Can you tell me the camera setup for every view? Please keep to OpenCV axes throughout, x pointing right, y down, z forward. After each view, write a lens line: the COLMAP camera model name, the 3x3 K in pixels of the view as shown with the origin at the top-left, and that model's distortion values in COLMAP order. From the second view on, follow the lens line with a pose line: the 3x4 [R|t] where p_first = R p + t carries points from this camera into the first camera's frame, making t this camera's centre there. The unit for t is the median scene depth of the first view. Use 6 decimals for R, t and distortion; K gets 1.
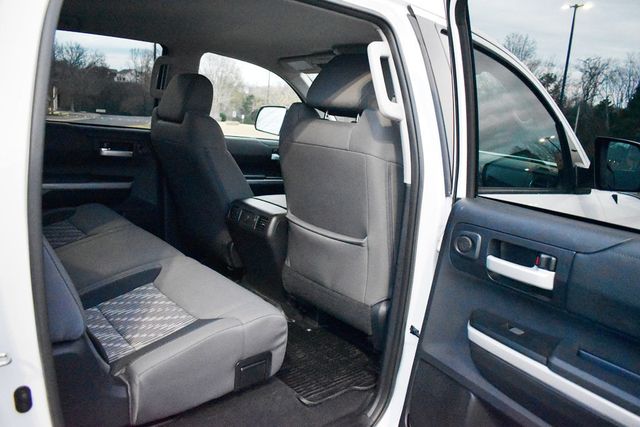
lens RADIAL K [[495.6, 0, 320.0], [0, 495.6, 213.5], [0, 0, 1]] dist [-0.058987, -0.000060]
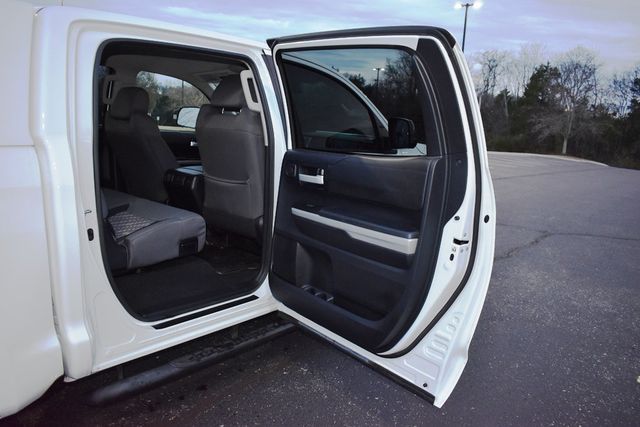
lens RADIAL K [[505.4, 0, 320.0], [0, 505.4, 213.5], [0, 0, 1]] dist [-0.067773, 0.005715]
pose [[0.986873, -0.062599, 0.148871, 0.056149], [0.062344, 0.998034, 0.006384, 0.142260], [-0.148978, 0.002981, 0.988836, -0.663189]]
